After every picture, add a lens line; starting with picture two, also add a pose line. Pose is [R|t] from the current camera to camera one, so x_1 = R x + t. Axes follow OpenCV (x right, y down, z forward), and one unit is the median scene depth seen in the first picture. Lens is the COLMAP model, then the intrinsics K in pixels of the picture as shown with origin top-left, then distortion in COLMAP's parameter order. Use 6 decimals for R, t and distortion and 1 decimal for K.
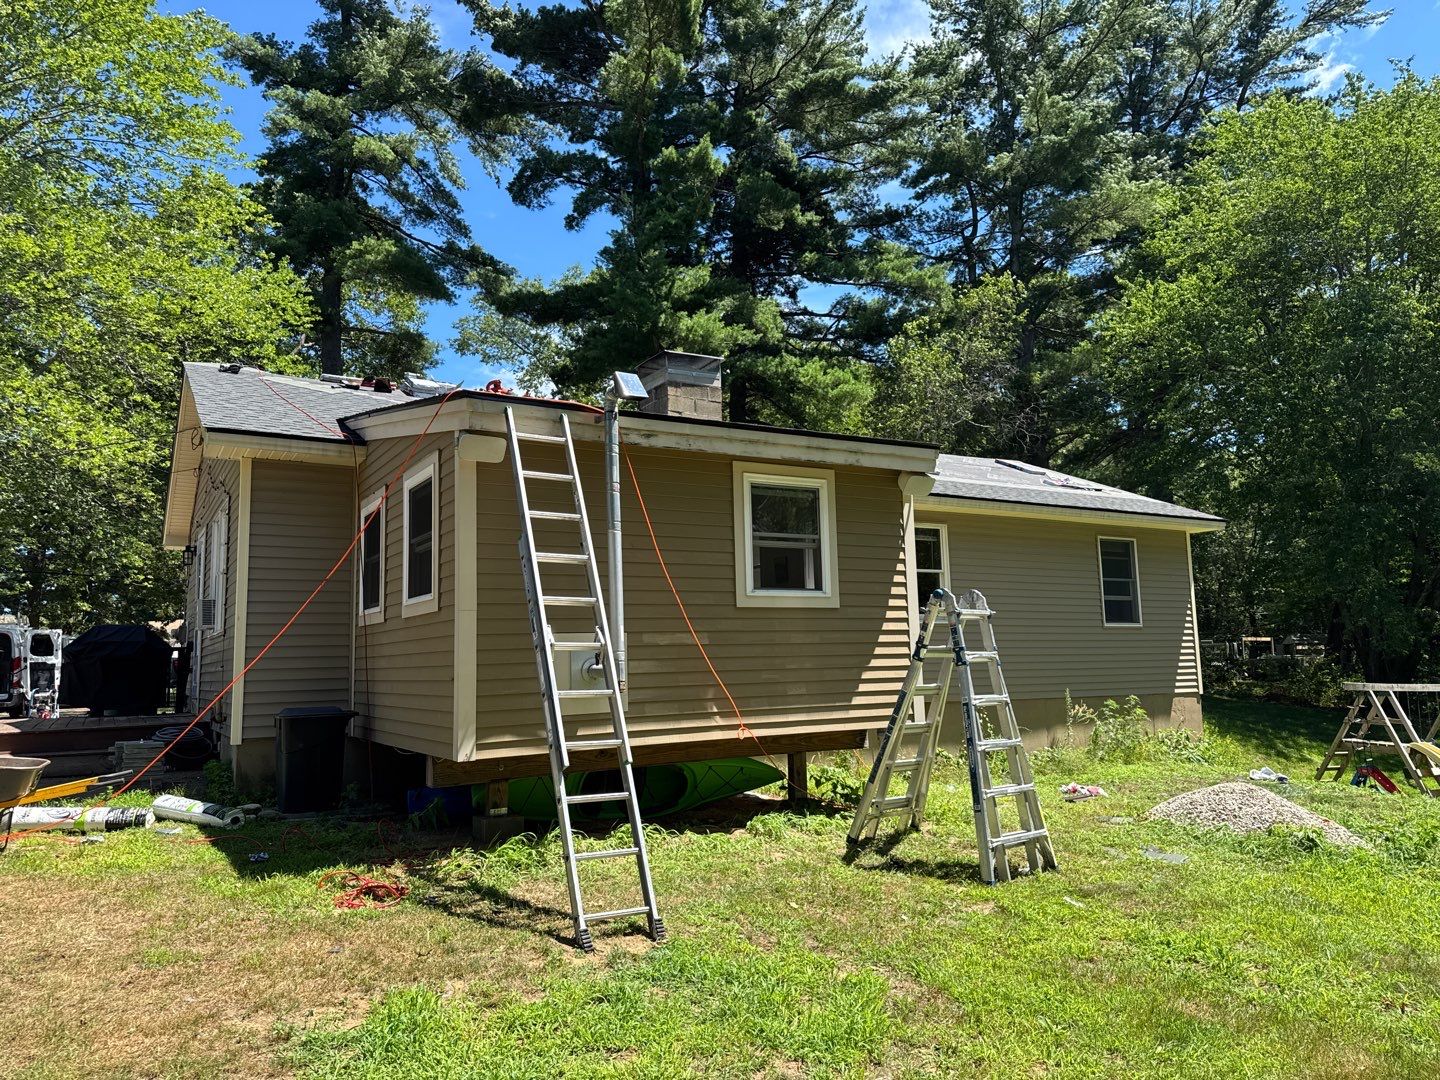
lens RADIAL K [[1018.4, 0, 718.0], [0, 1018.4, 524.4], [0, 0, 1]] dist [0.087186, -0.101151]
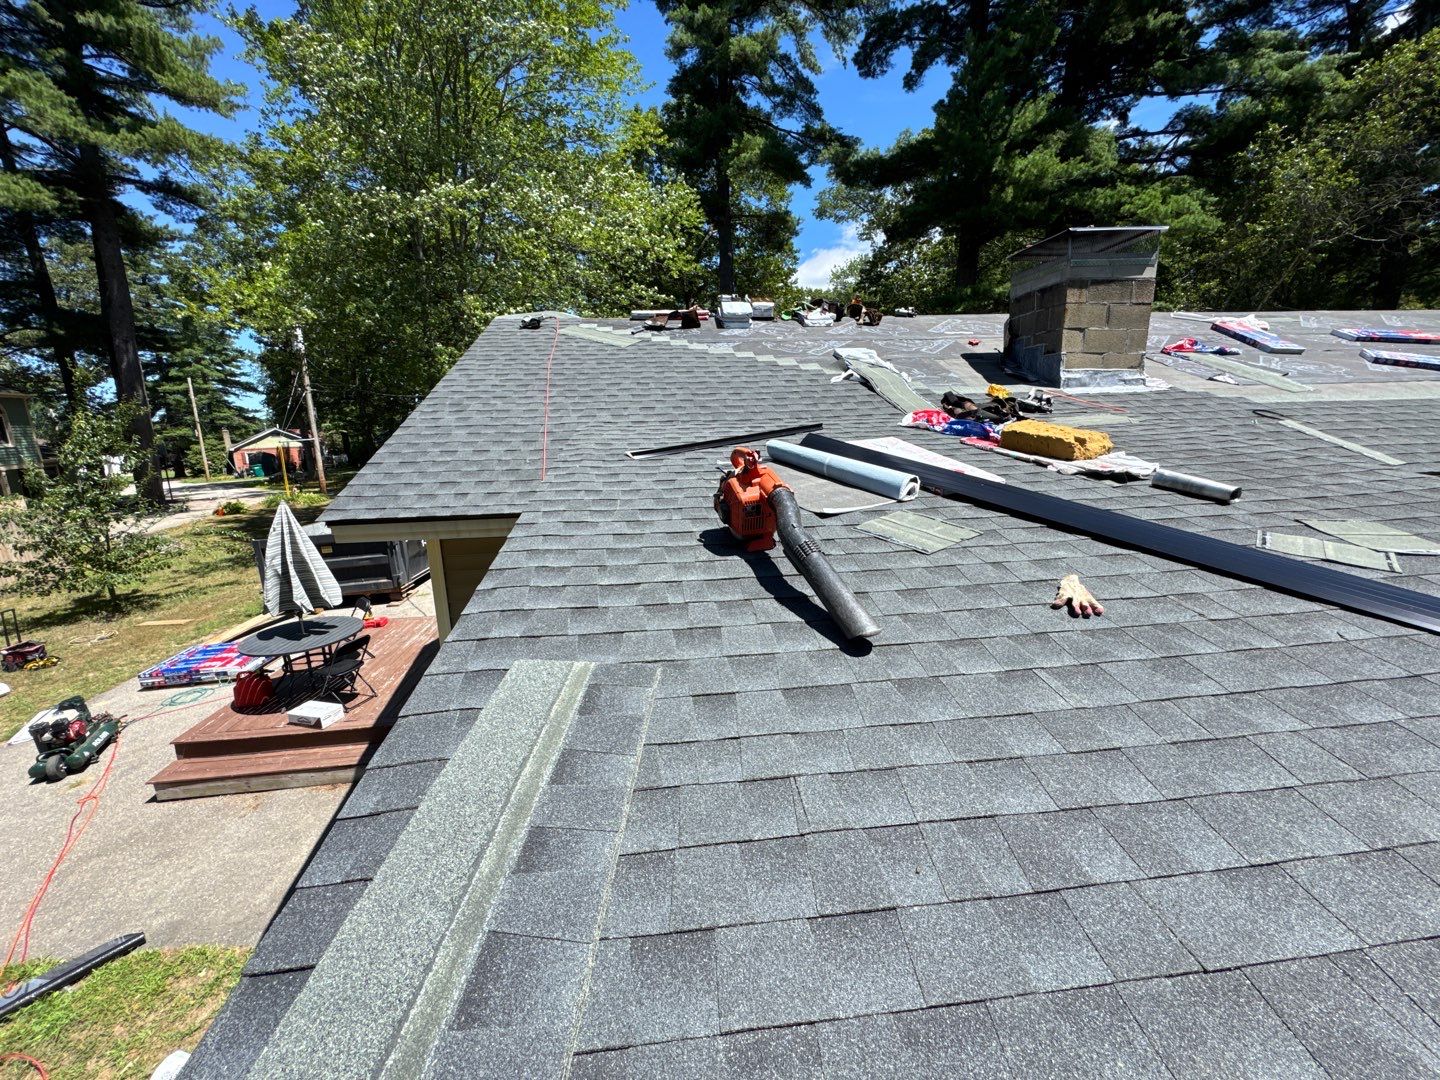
lens RADIAL K [[575.0, 0, 719.2], [0, 575.0, 538.2], [0, 0, 1]] dist [-0.001802, 0.000107]
pose [[0.912501, 0.078385, -0.401494, -0.039064], [0.067962, 0.938781, 0.337745, -0.047720], [0.403389, -0.335479, 0.851312, 0.195585]]
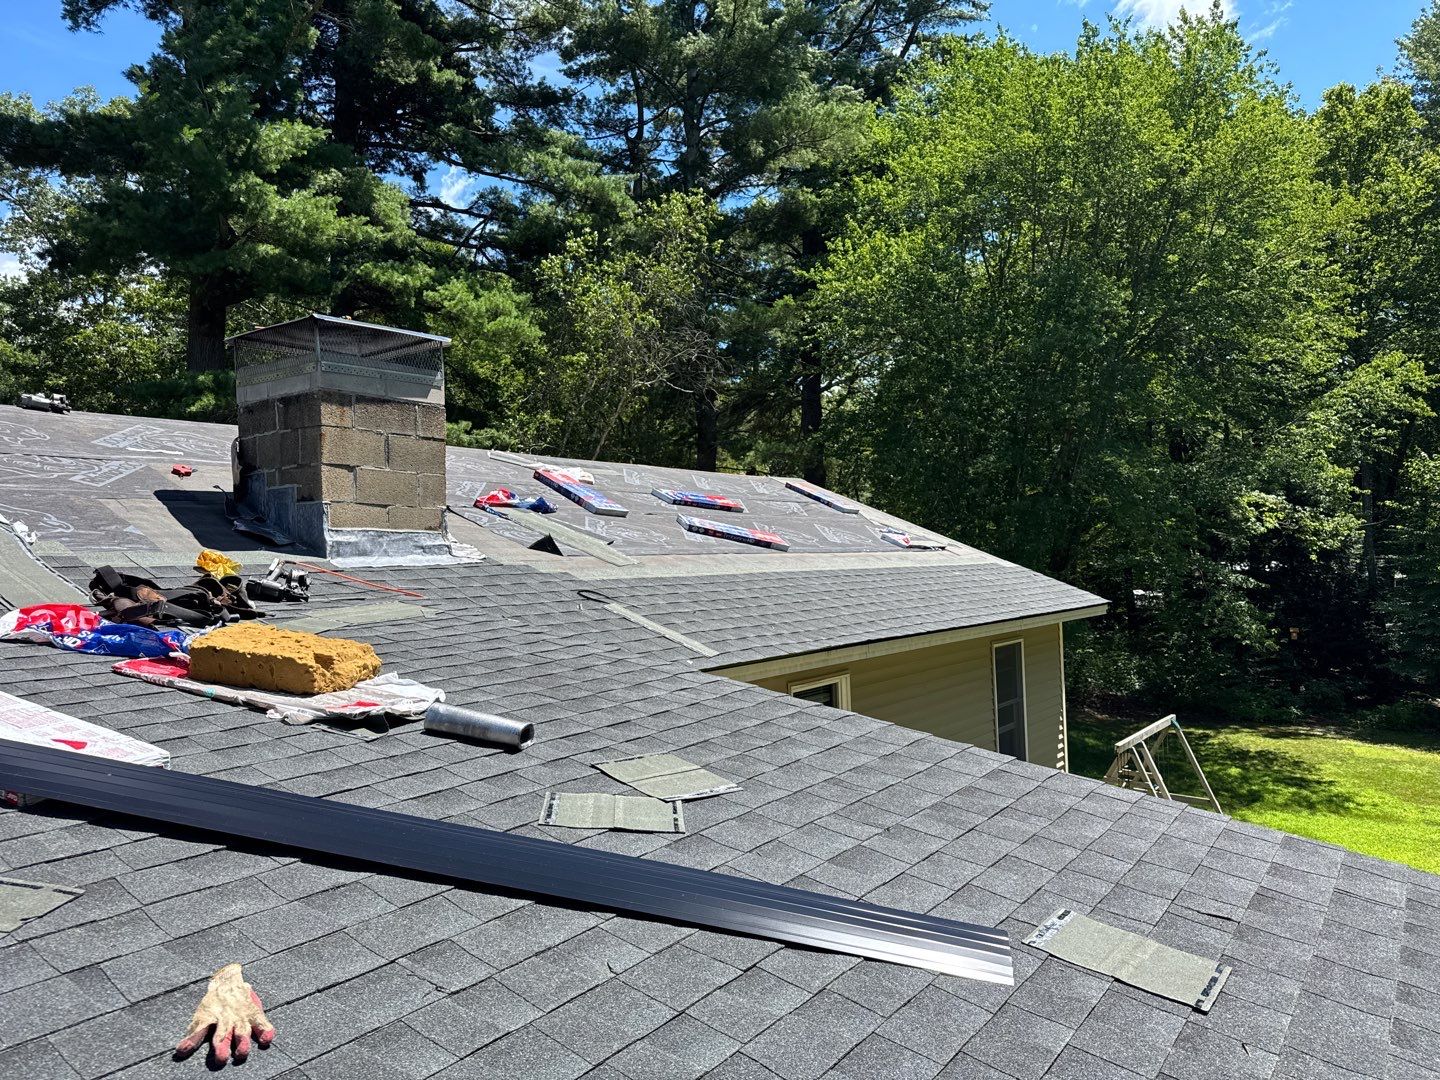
lens RADIAL K [[1005.9, 0, 719.4], [0, 1005.9, 543.4], [0, 0, 1]] dist [0.067119, -0.086901]
pose [[0.916271, 0.004211, 0.400538, -0.026342], [-0.051902, 0.992763, 0.108293, -0.051172], [-0.397183, -0.120015, 0.909858, 0.203570]]
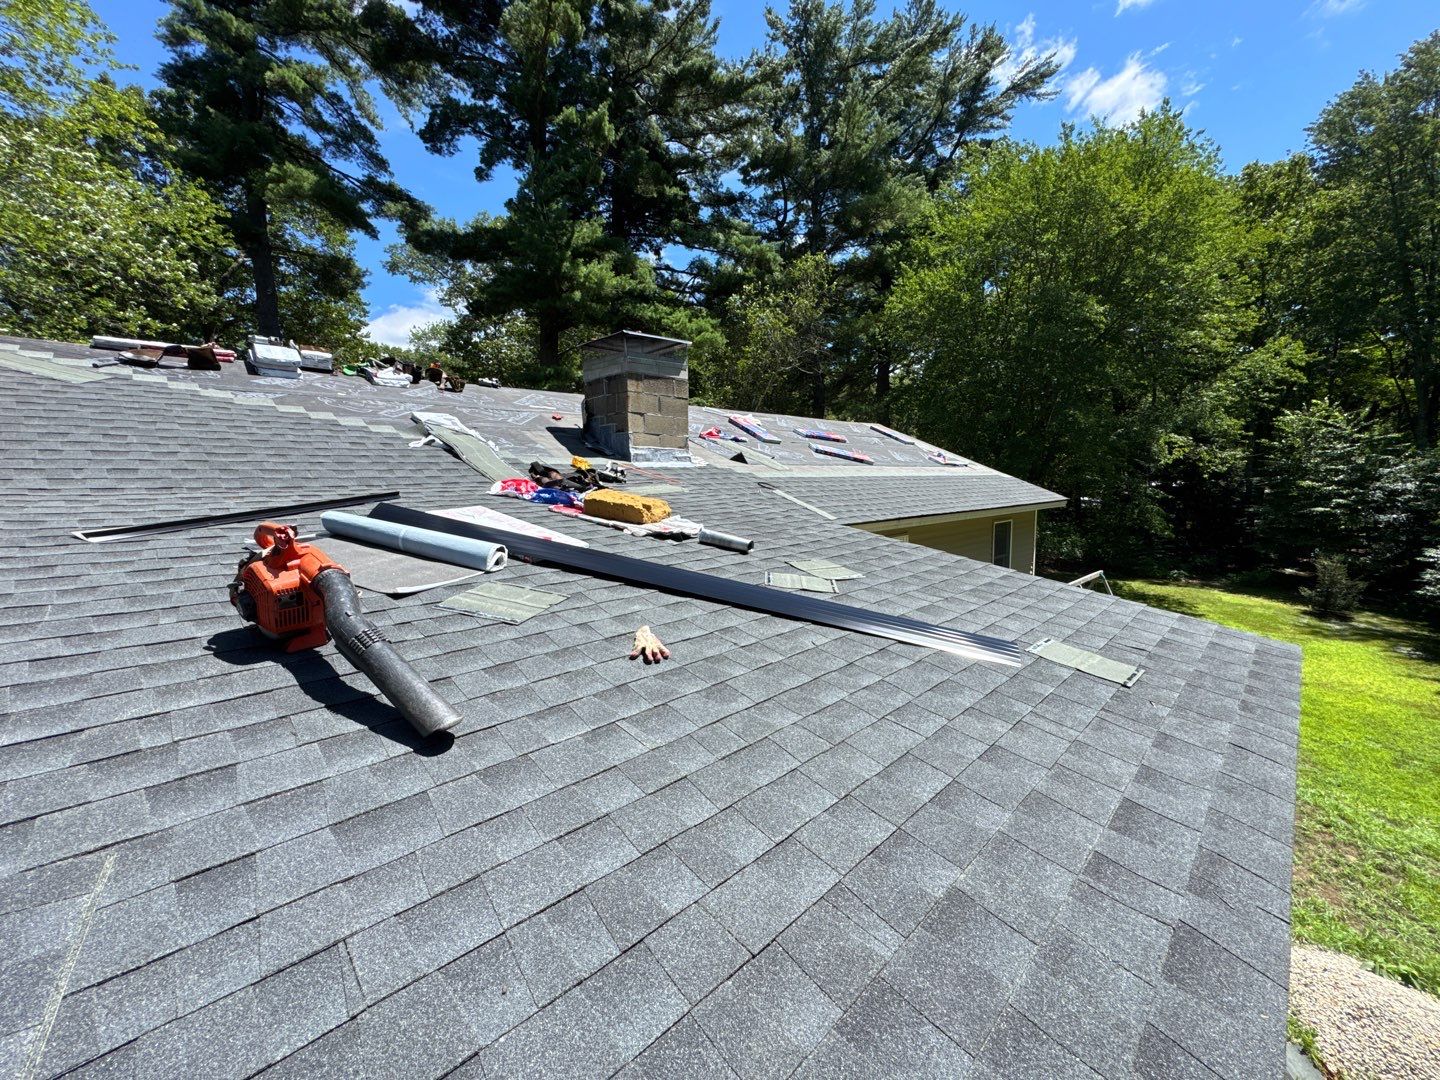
lens RADIAL K [[575.0, 0, 719.2], [0, 575.0, 538.2], [0, 0, 1]] dist [-0.001802, 0.000107]
pose [[0.971409, -0.017456, 0.236770, -0.036334], [-0.040471, 0.970521, 0.237596, -0.047787], [-0.233938, -0.240385, 0.942066, 0.197105]]
